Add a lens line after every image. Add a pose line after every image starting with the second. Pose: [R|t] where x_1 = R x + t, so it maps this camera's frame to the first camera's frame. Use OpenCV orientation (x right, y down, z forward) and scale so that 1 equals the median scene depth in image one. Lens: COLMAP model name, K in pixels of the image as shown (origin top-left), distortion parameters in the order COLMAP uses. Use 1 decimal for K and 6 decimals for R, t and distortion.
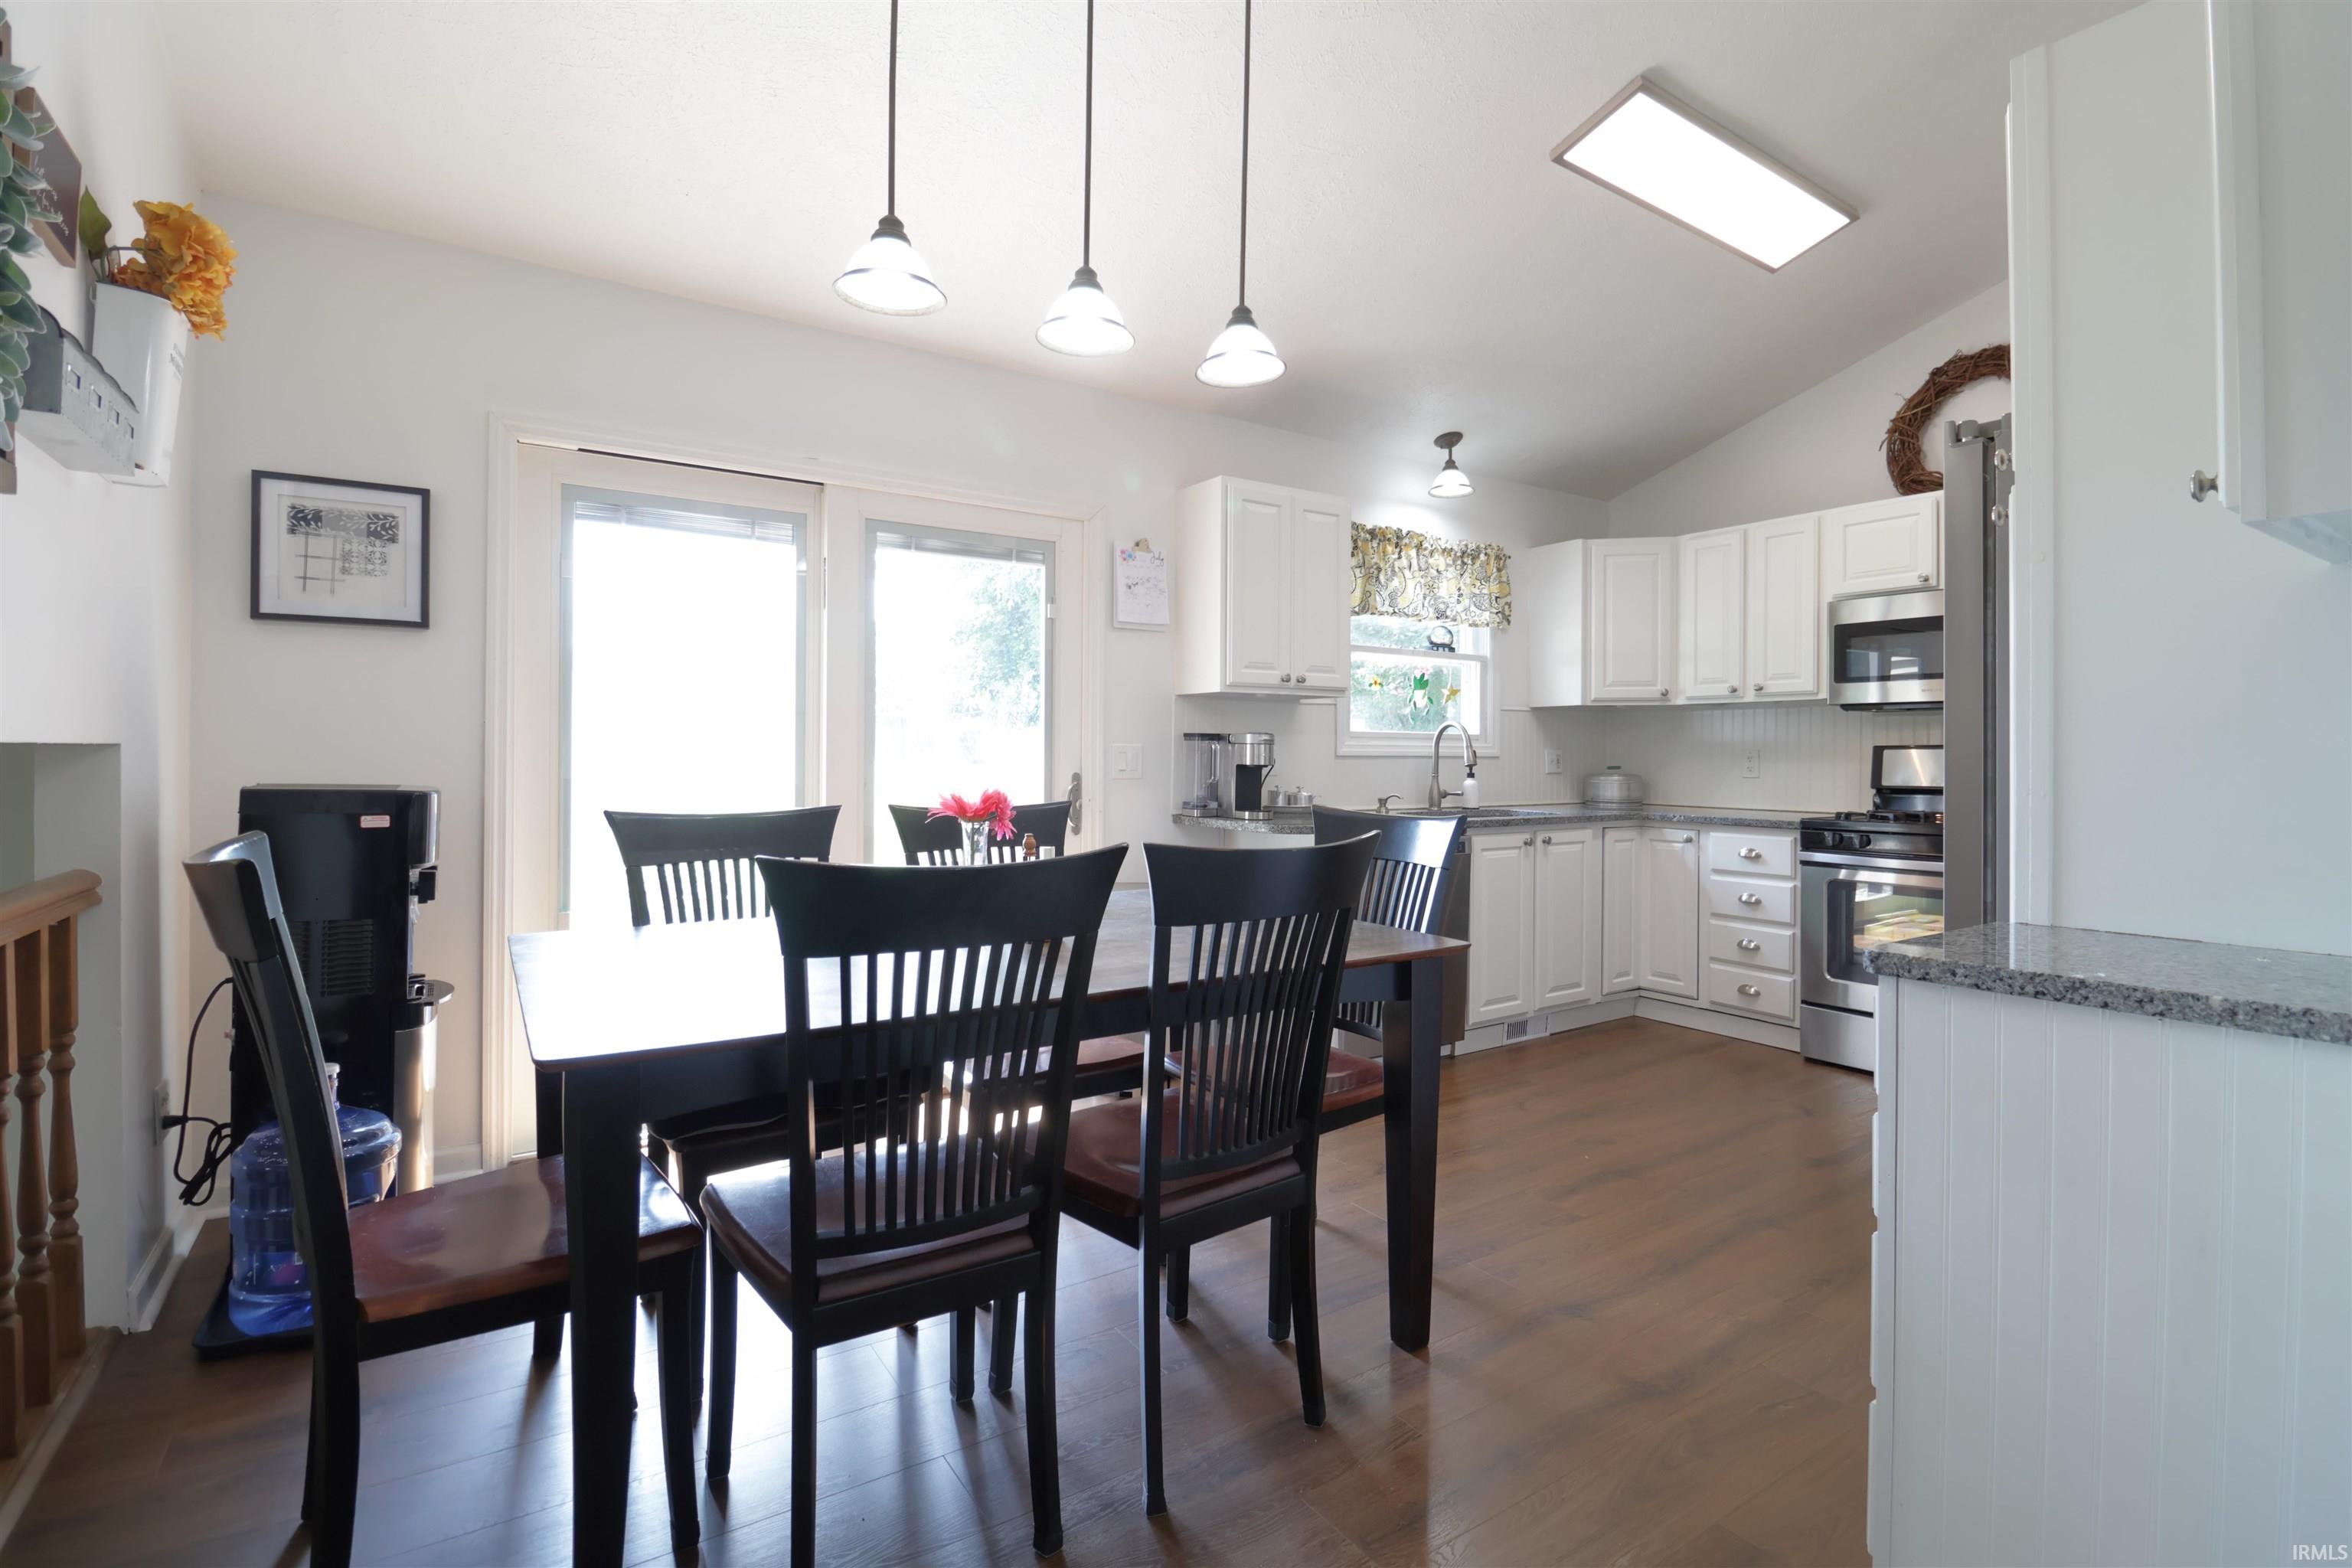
lens RADIAL K [[1087.5, 0, 1199.4], [0, 1087.5, 755.1], [0, 0, 1]] dist [-0.004957, -0.010212]
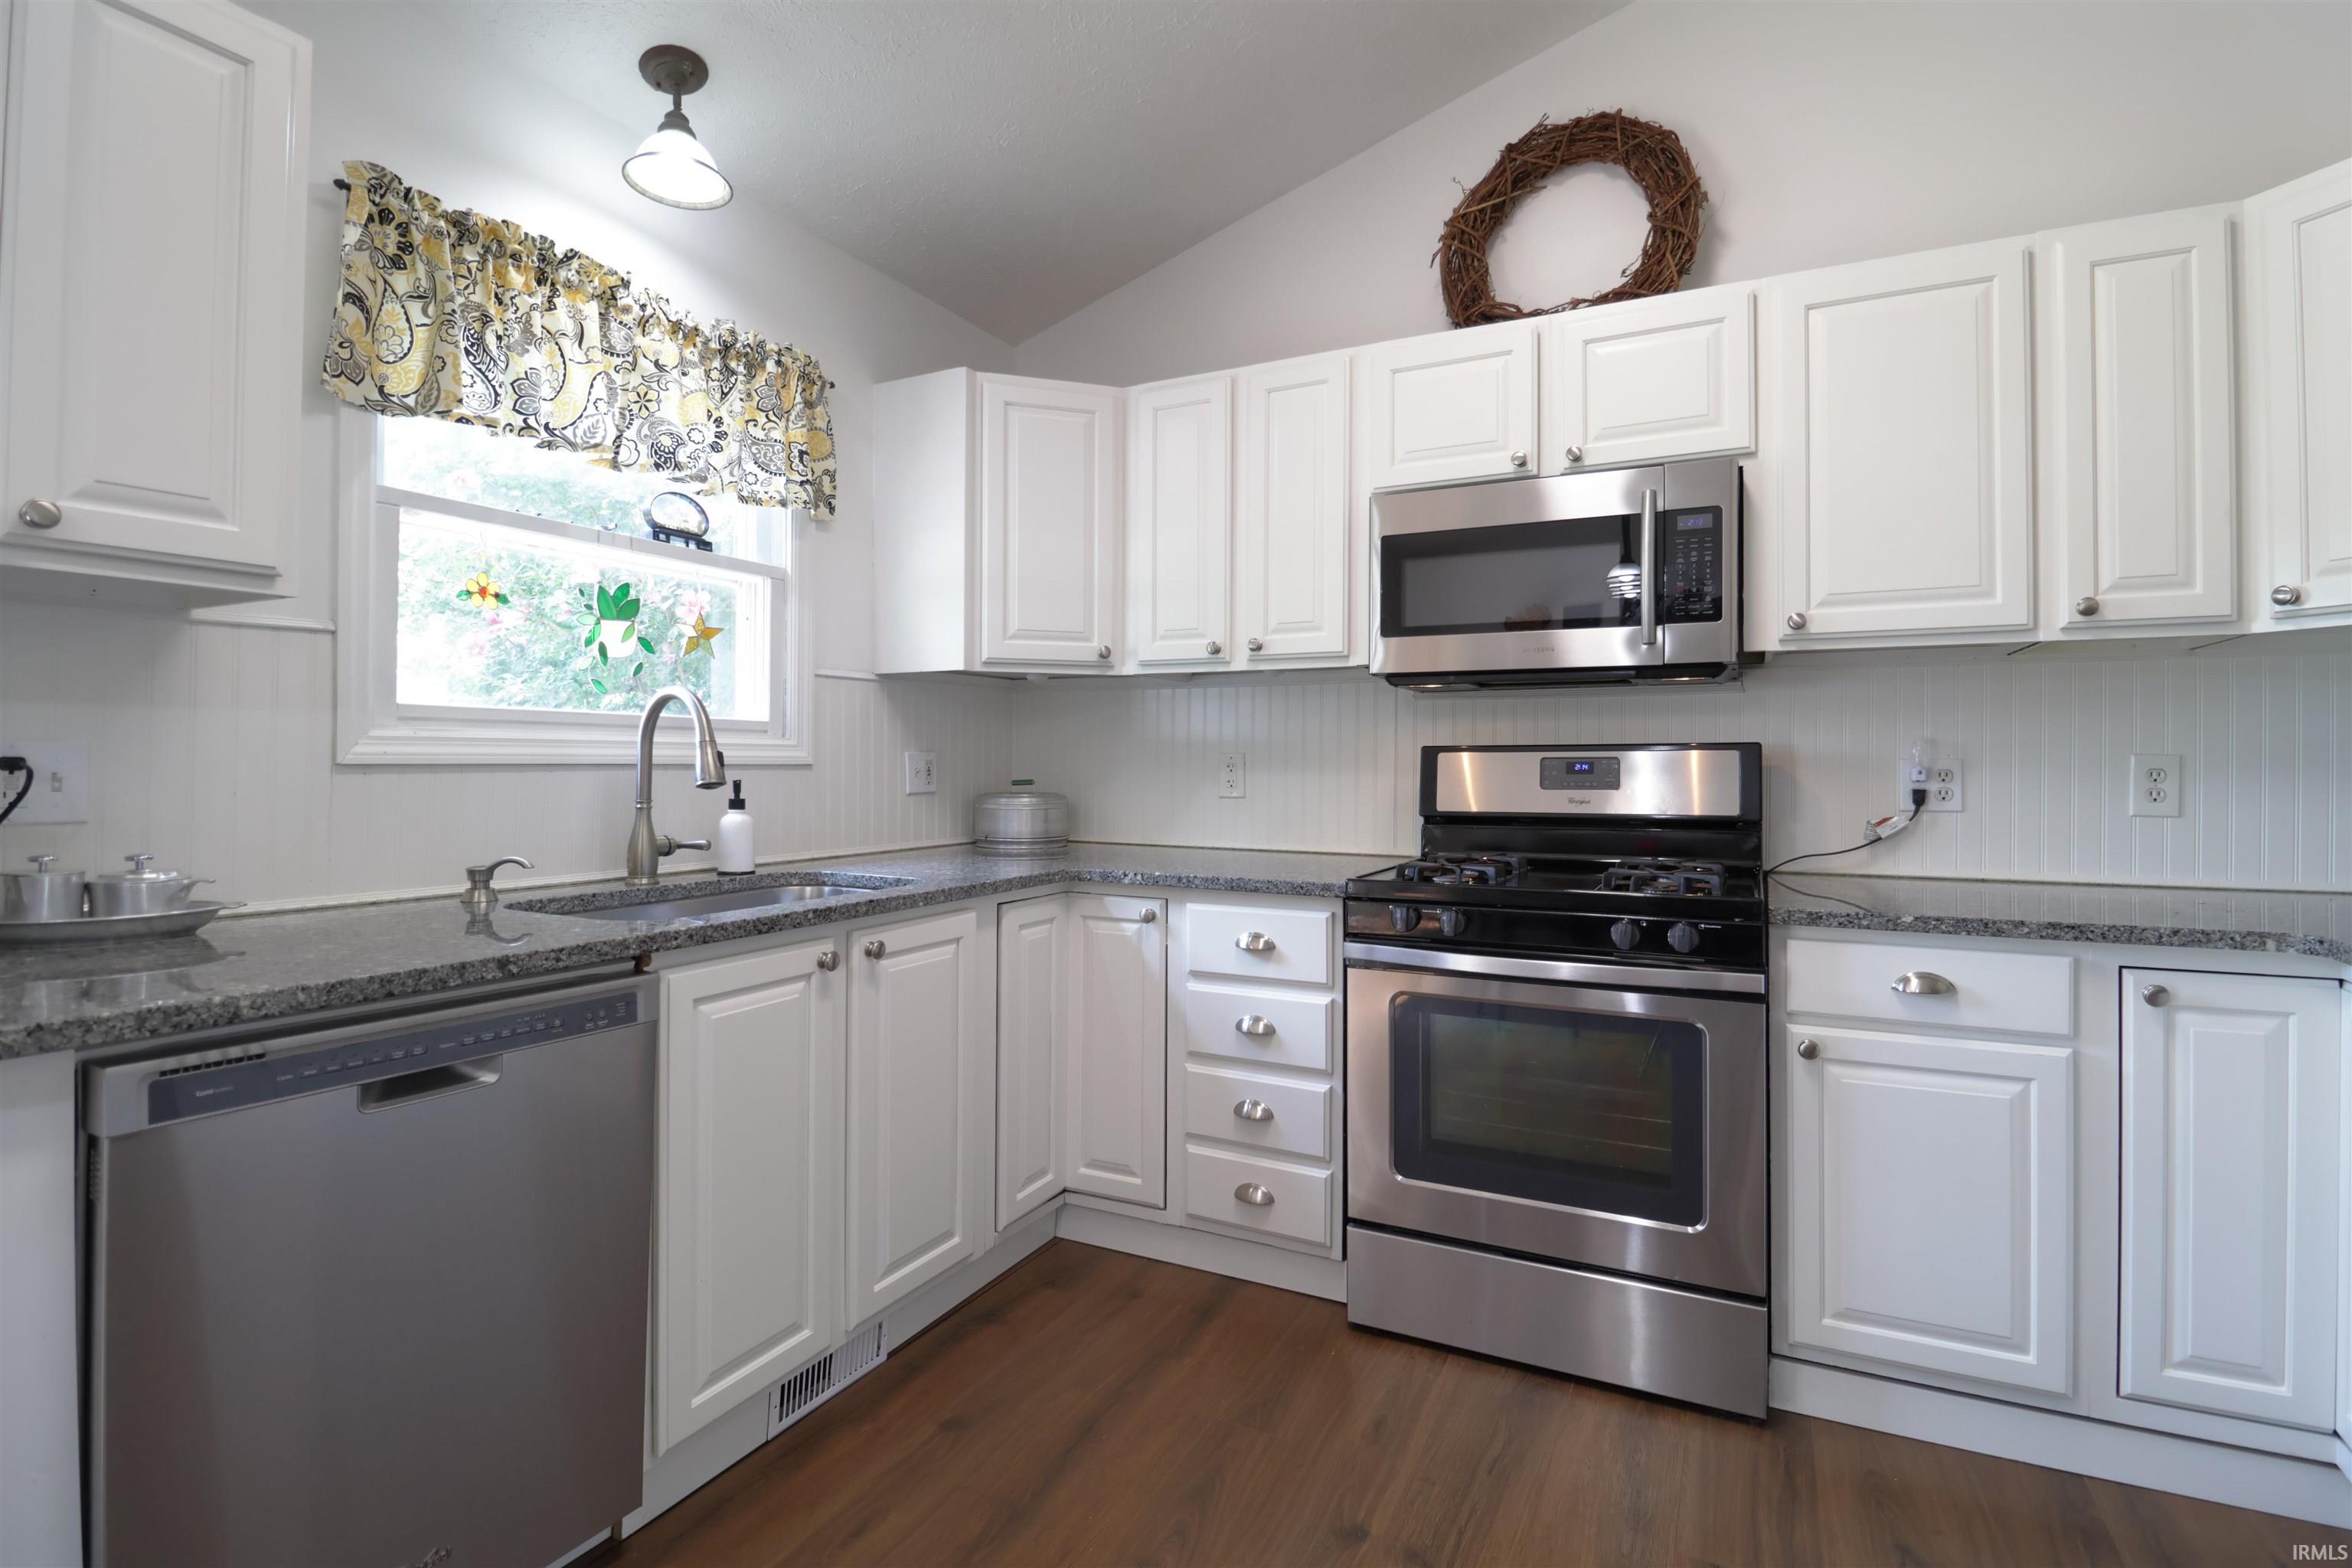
lens RADIAL K [[1087.5, 0, 1206.9], [0, 1087.5, 756.0], [0, 0, 1]] dist [-0.004957, -0.010212]
pose [[0.868123, 0.000930, 0.496349, 0.199847], [0.000774, 0.999994, -0.003228, -0.001019], [-0.496349, 0.003186, 0.868117, 0.499245]]
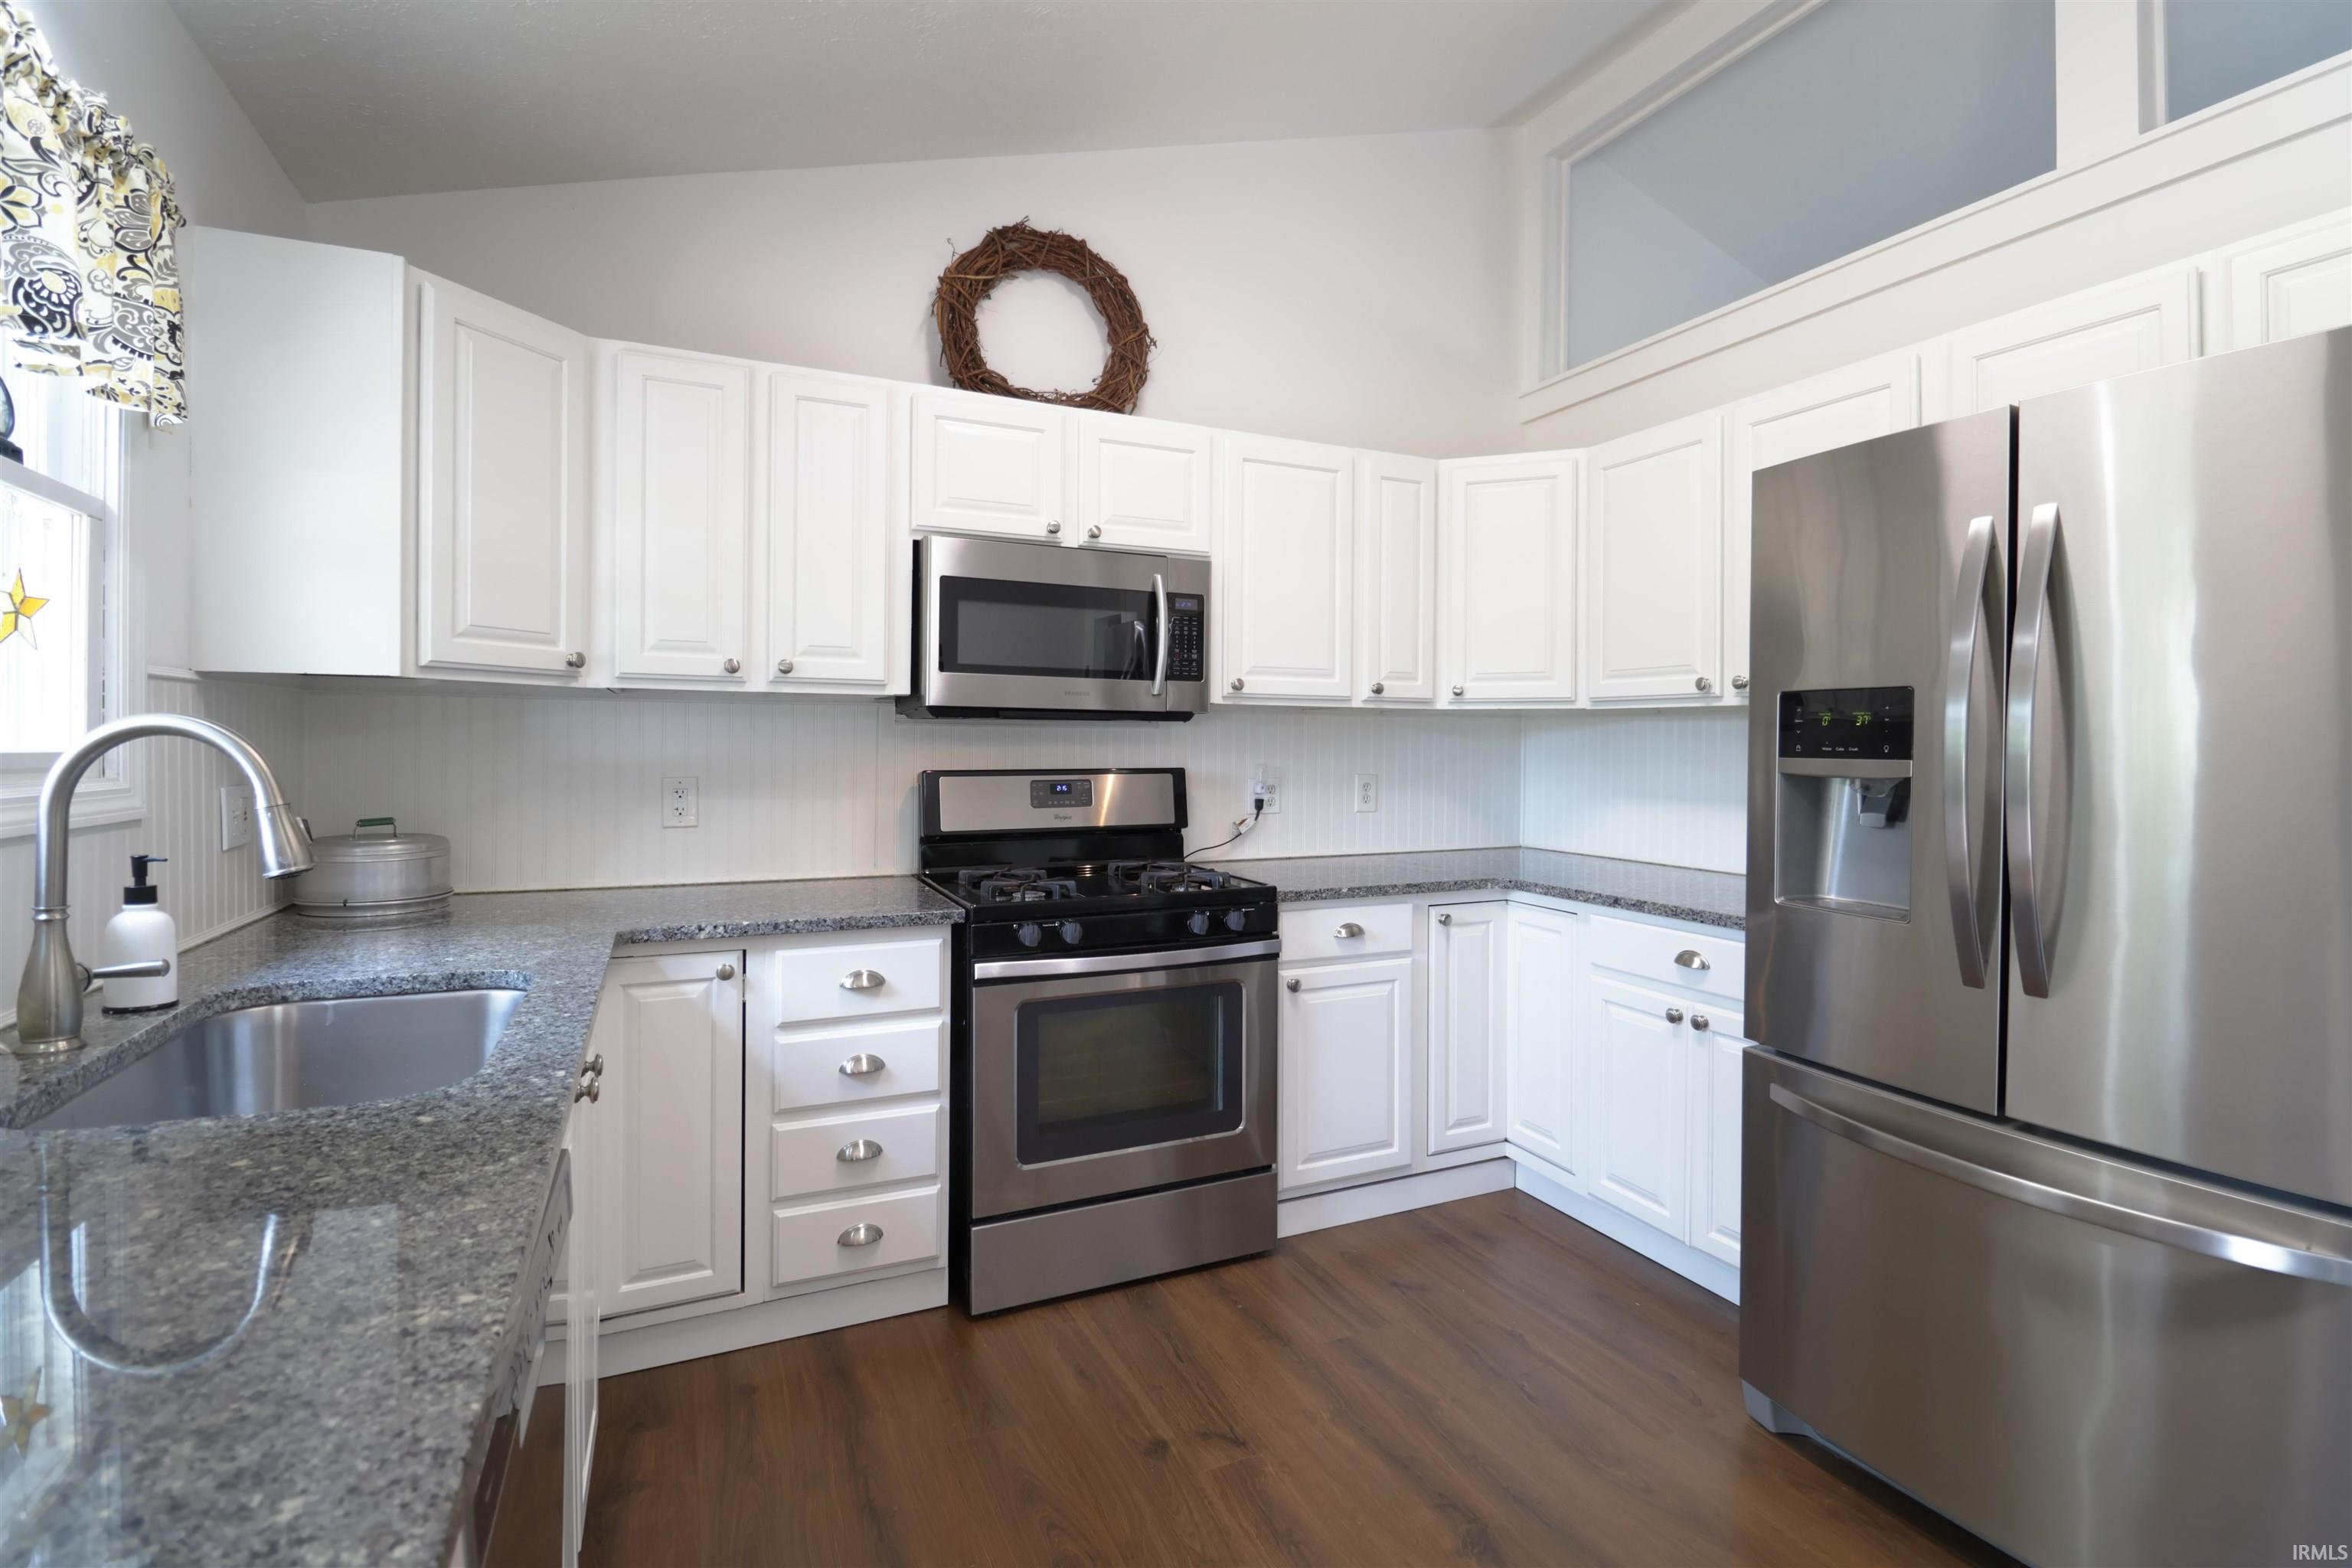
lens RADIAL K [[1087.5, 0, 1213.3], [0, 1087.5, 752.4], [0, 0, 1]] dist [-0.004957, -0.010212]
pose [[0.141279, -0.009739, 0.989922, 0.003503], [-0.006417, 0.999922, 0.010753, -0.026188], [-0.989949, -0.007871, 0.141205, 0.698939]]
